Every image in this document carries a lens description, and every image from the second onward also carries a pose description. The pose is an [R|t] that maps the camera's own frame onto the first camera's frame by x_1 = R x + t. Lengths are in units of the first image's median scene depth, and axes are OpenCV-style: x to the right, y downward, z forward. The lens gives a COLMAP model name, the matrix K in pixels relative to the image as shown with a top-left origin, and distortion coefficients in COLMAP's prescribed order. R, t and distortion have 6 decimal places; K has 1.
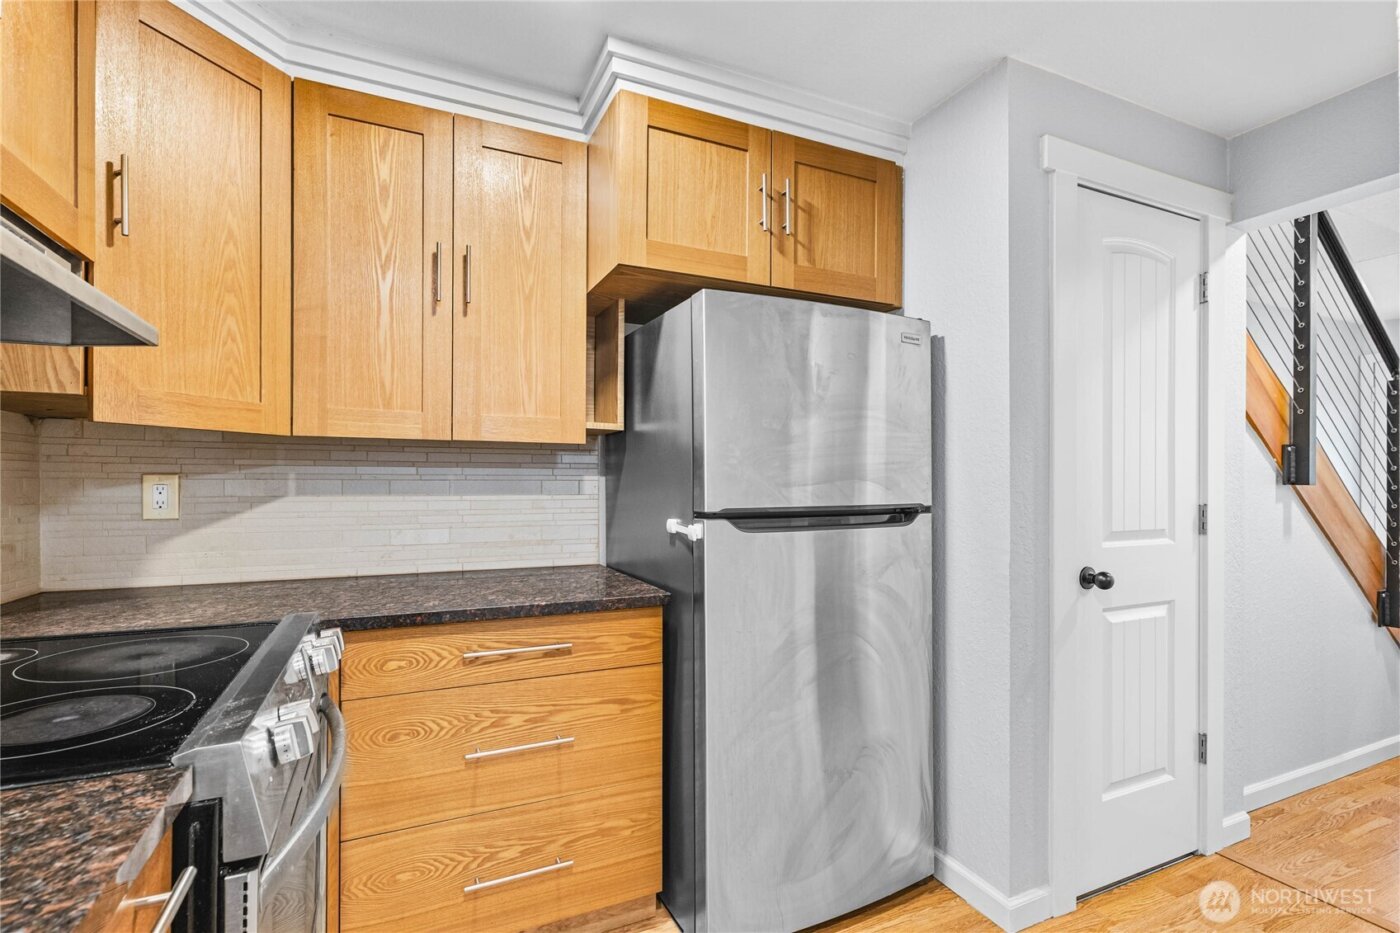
lens RADIAL K [[649.1, 0, 695.1], [0, 649.1, 481.3], [0, 0, 1]] dist [-0.001701, 0.000693]
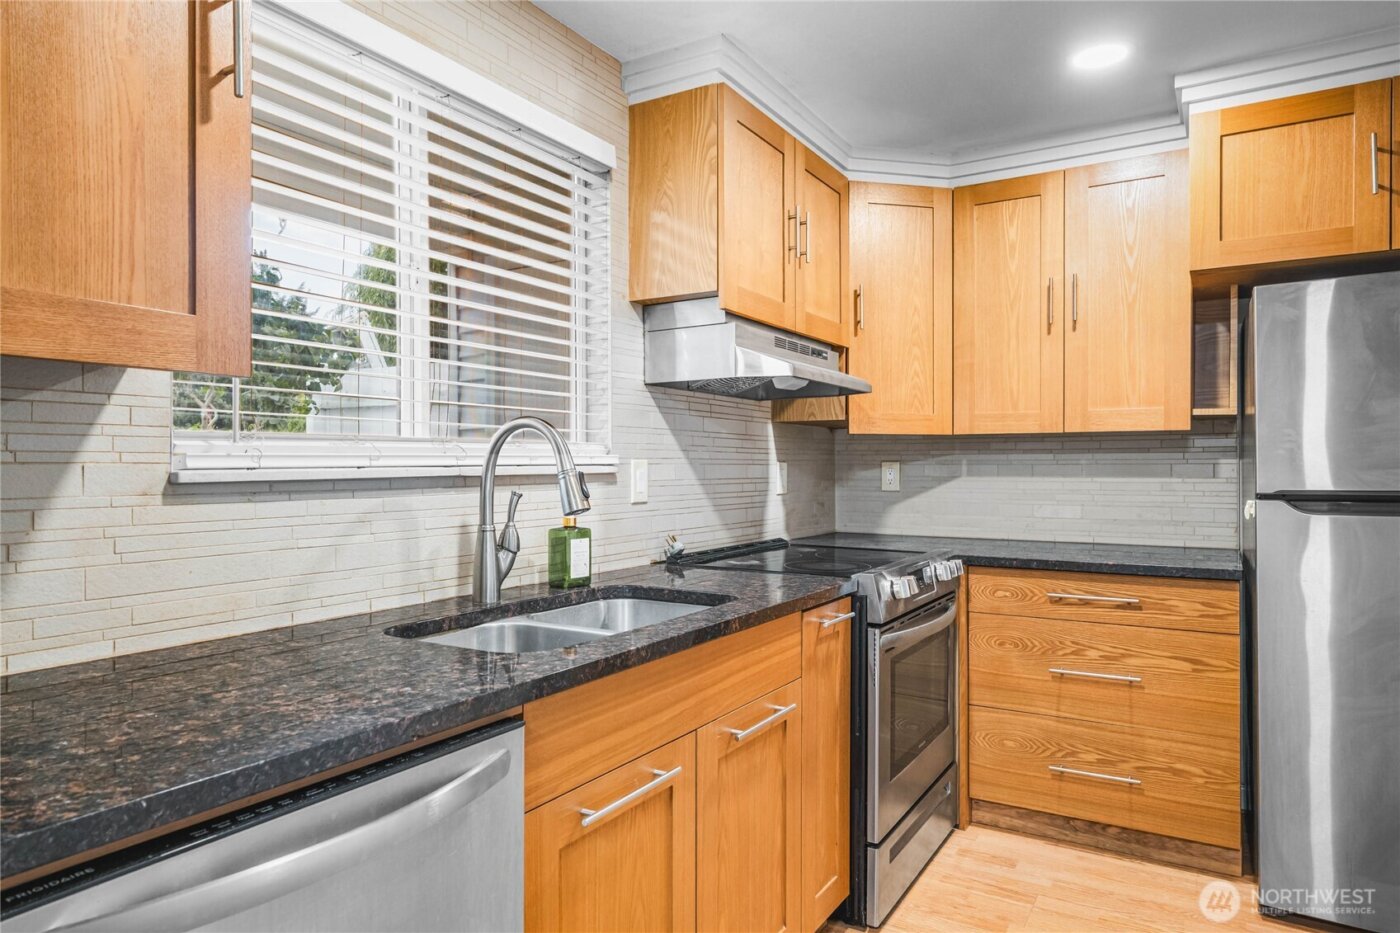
lens RADIAL K [[847.8, 0, 688.5], [0, 847.8, 469.2], [0, 0, 1]] dist [-0.000337, -0.000308]
pose [[0.543774, 0.000047, -0.839232, 0.616431], [0.005612, 0.999977, 0.003692, -0.003047], [0.839213, -0.006718, 0.543761, -0.505370]]
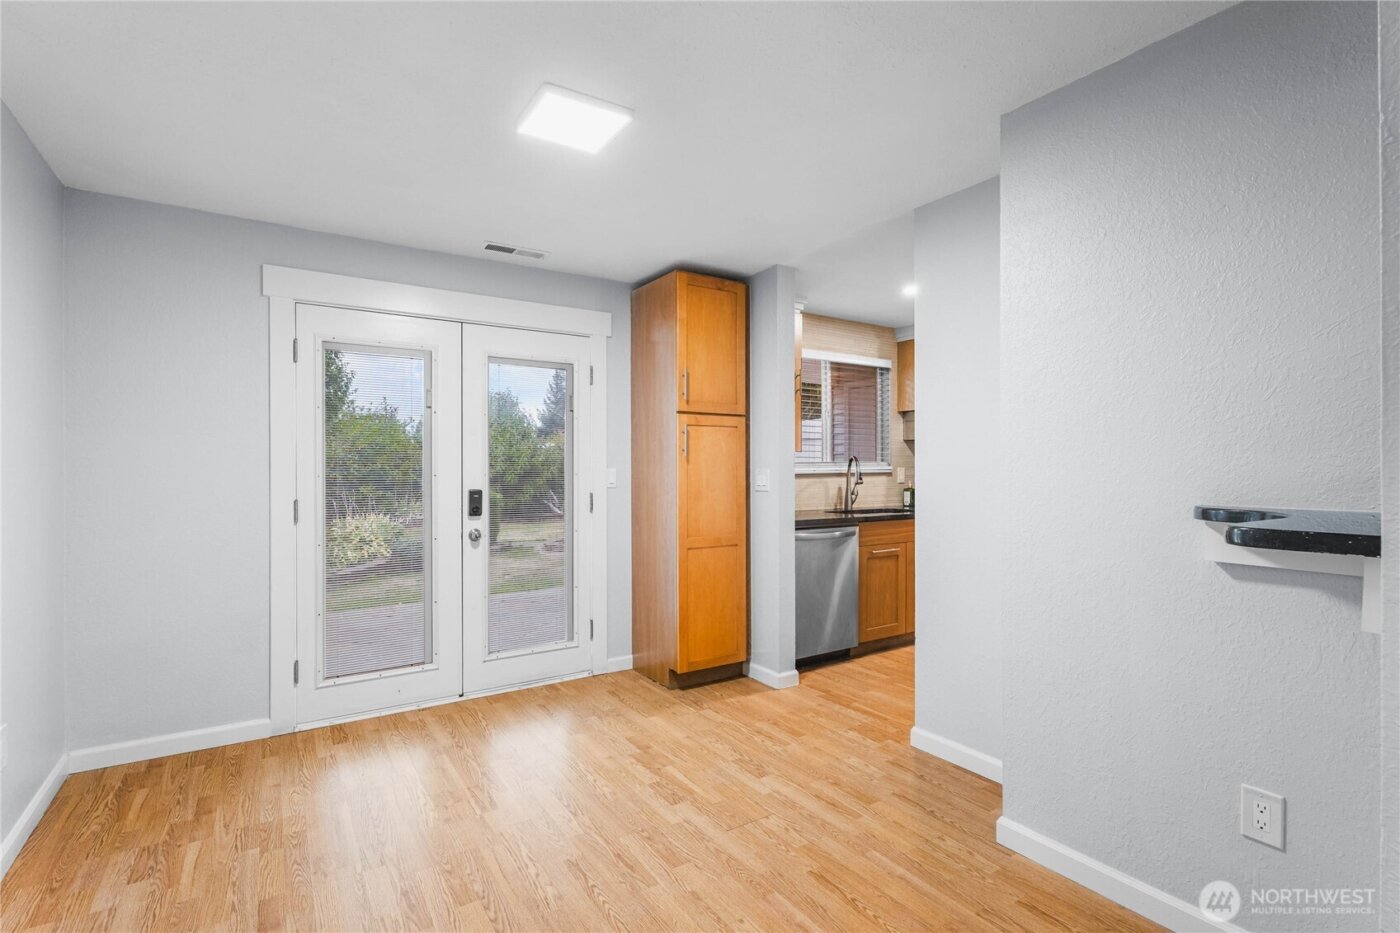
lens RADIAL K [[660.5, 0, 700.8], [0, 660.5, 457.3], [0, 0, 1]] dist [0.001369, -0.000836]
pose [[0.140256, -0.016569, -0.989977, 2.301760], [0.003198, 0.999862, -0.016282, -0.016446], [0.990110, -0.000883, 0.140290, -1.162500]]
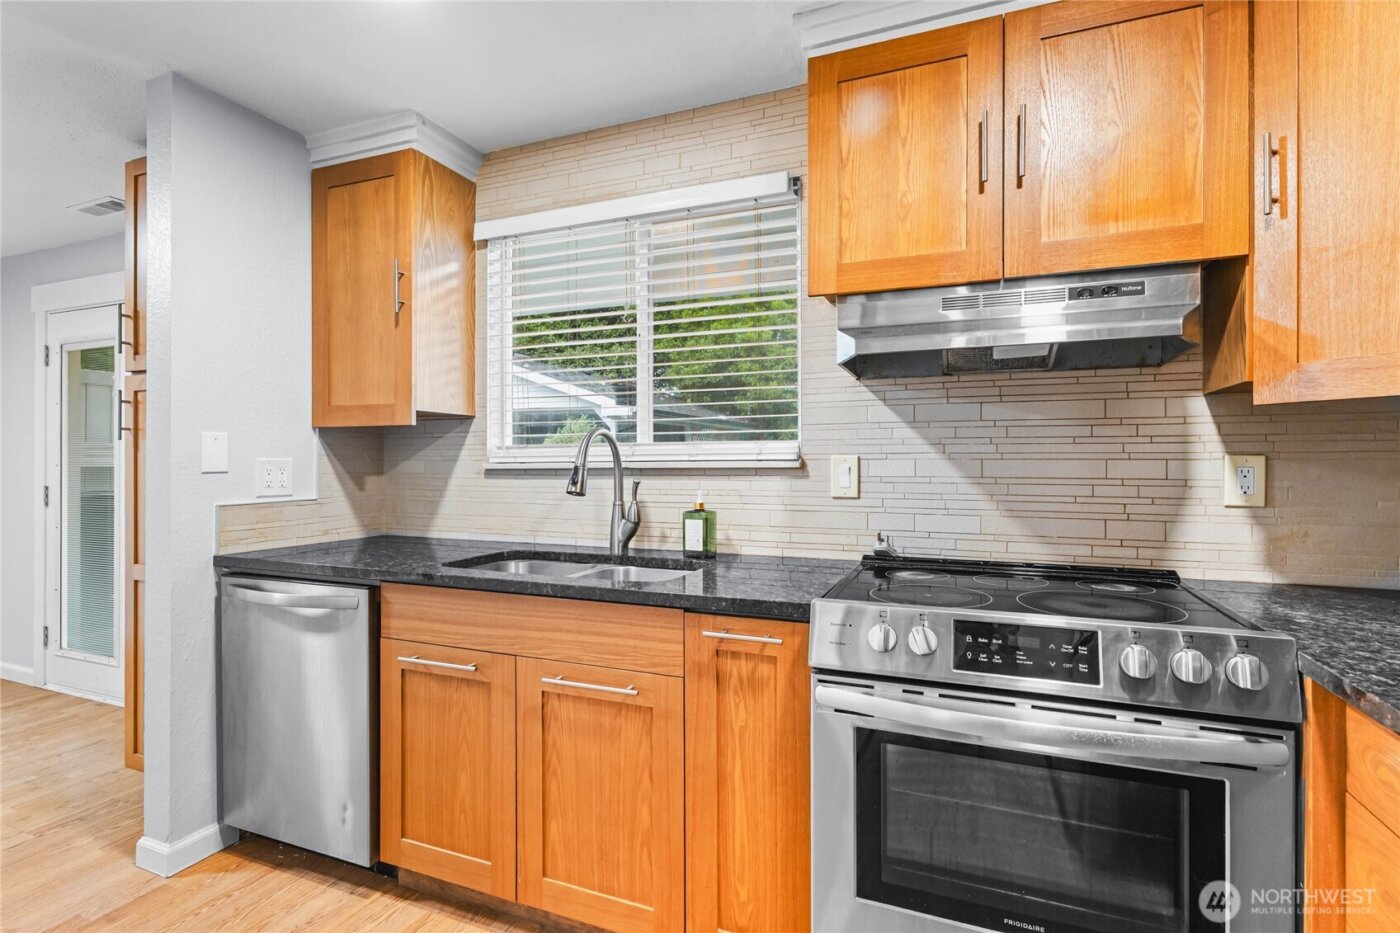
lens RADIAL K [[660.5, 0, 697.3], [0, 660.5, 461.2], [0, 0, 1]] dist [0.001369, -0.000836]
pose [[-0.729409, -0.002337, -0.684074, 0.329702], [0.002110, 0.999982, -0.005666, 0.001597], [0.684075, -0.005576, -0.729390, 0.856353]]
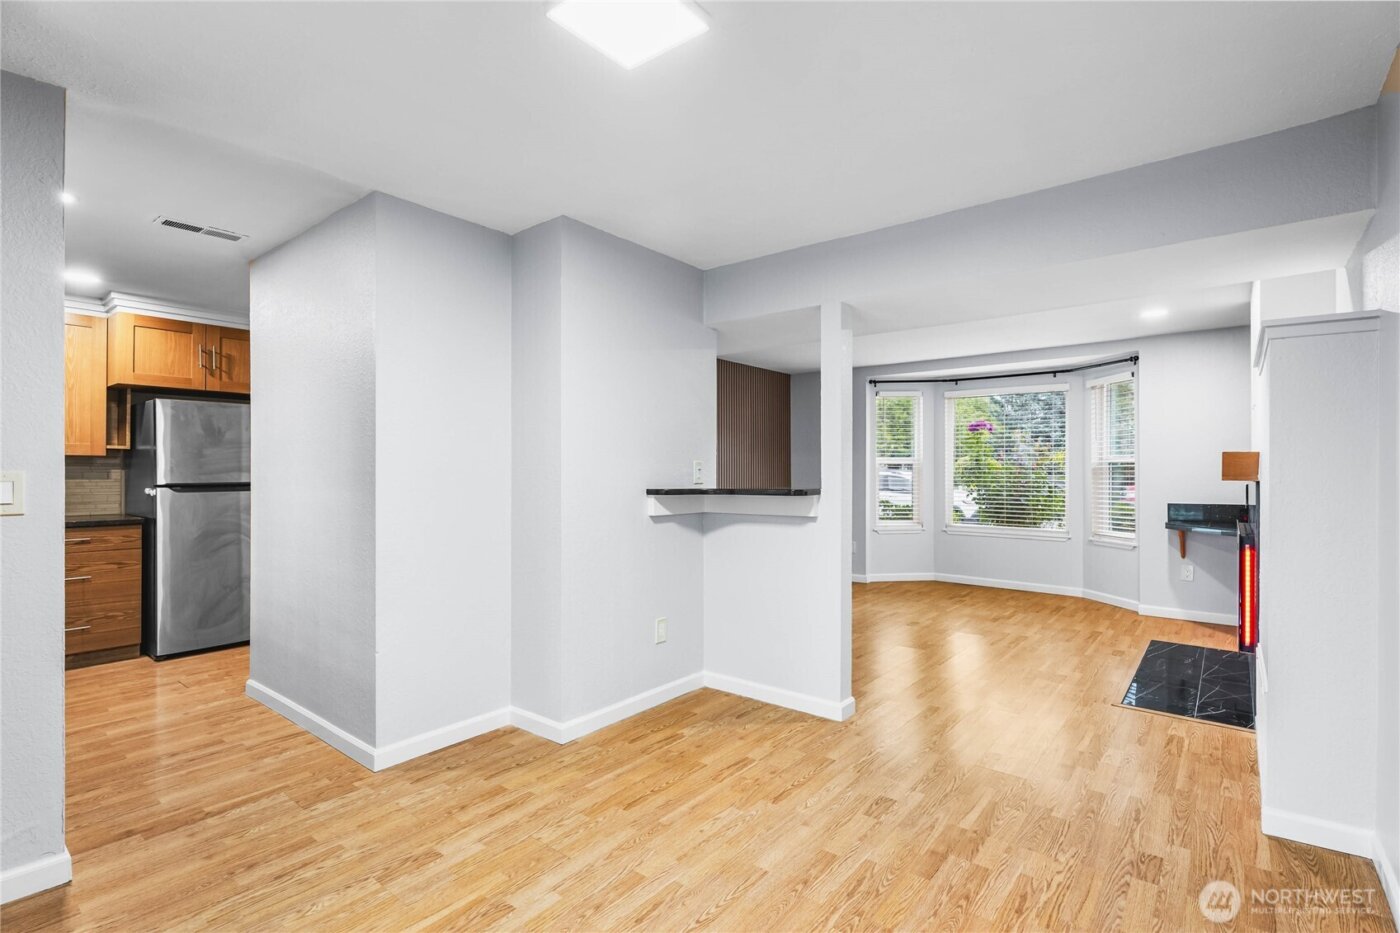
lens RADIAL K [[660.5, 0, 703.5], [0, 660.5, 468.7], [0, 0, 1]] dist [0.001369, -0.000836]
pose [[0.895720, 0.001300, 0.444617, 0.718003], [-0.000495, 0.999998, -0.001926, -0.011306], [-0.444619, 0.001505, 0.895718, -2.103115]]
